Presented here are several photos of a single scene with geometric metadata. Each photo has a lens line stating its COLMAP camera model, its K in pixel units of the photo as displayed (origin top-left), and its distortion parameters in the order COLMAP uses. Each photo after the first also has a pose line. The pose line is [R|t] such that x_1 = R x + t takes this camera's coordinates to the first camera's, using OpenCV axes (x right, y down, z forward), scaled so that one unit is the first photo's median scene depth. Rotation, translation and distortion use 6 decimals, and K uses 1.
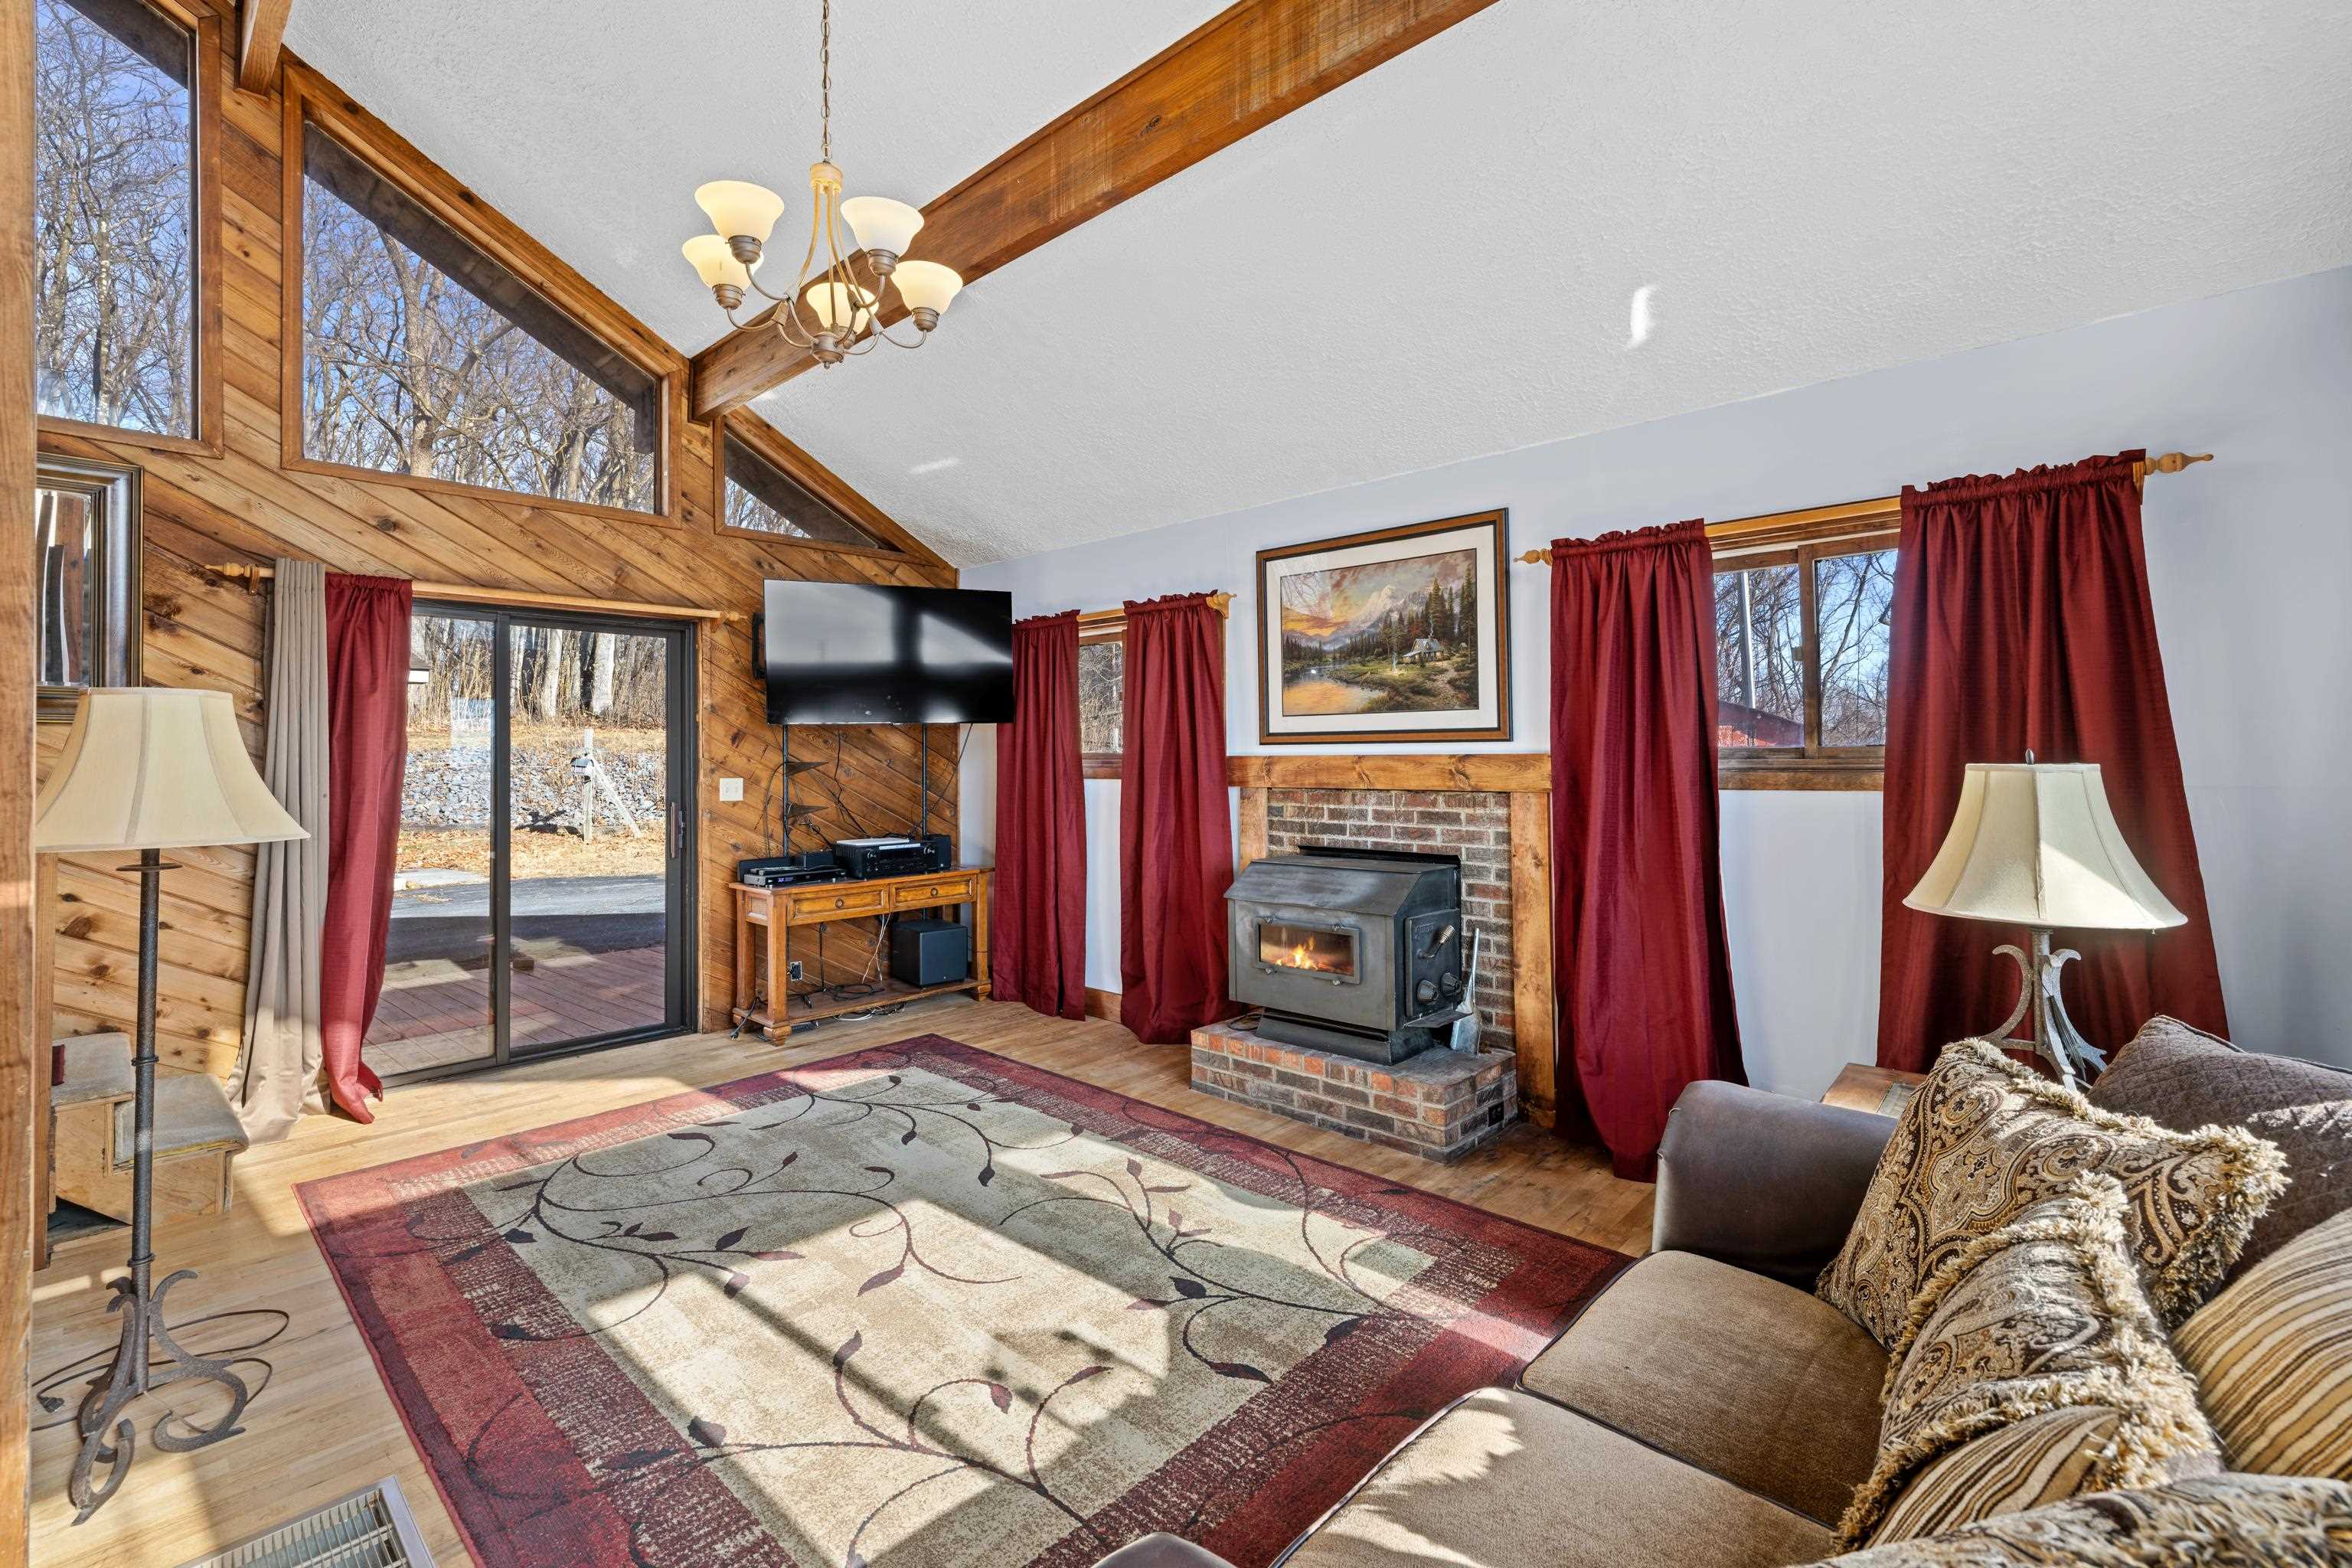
lens RADIAL K [[999.4, 0, 1186.4], [0, 999.4, 762.9], [0, 0, 1]] dist [-0.001038, 0.000054]
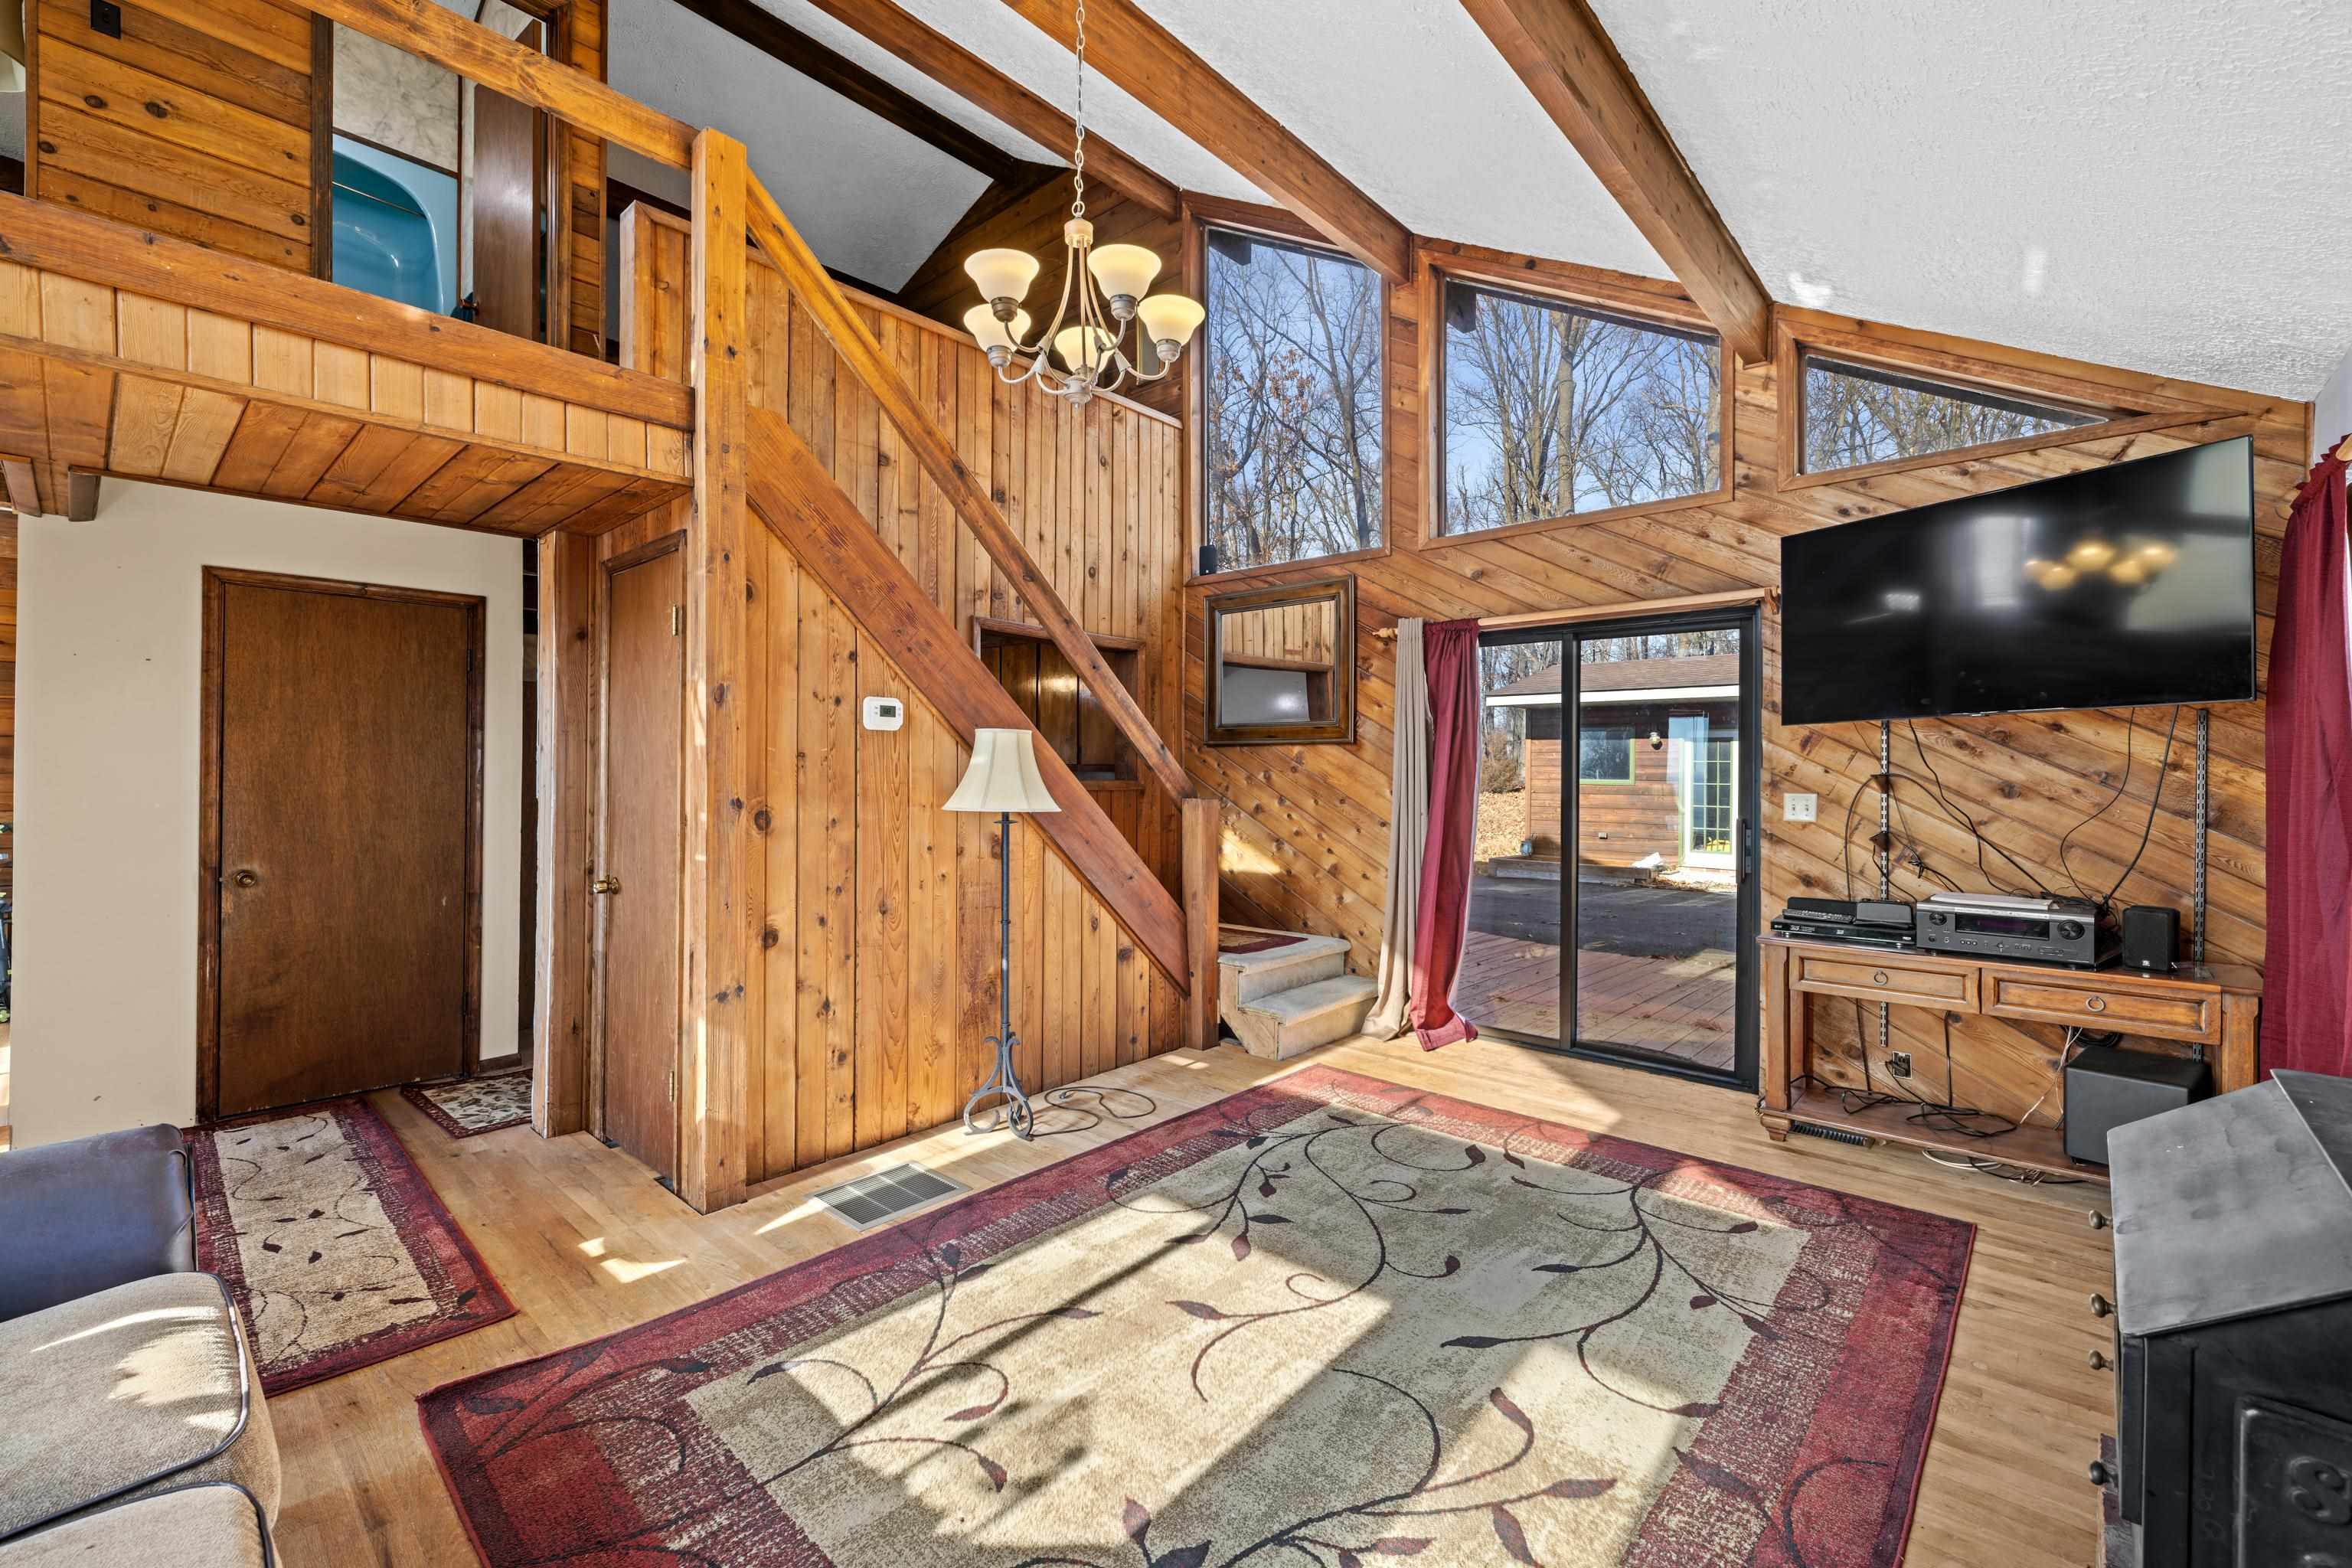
lens RADIAL K [[999.4, 0, 1186.4], [0, 999.4, 762.9], [0, 0, 1]] dist [-0.001038, 0.000054]
pose [[0.011505, -0.002644, -0.999930, 0.573467], [-0.013689, 0.999902, -0.002801, 0.000906], [0.999840, 0.013720, 0.011468, 0.862366]]
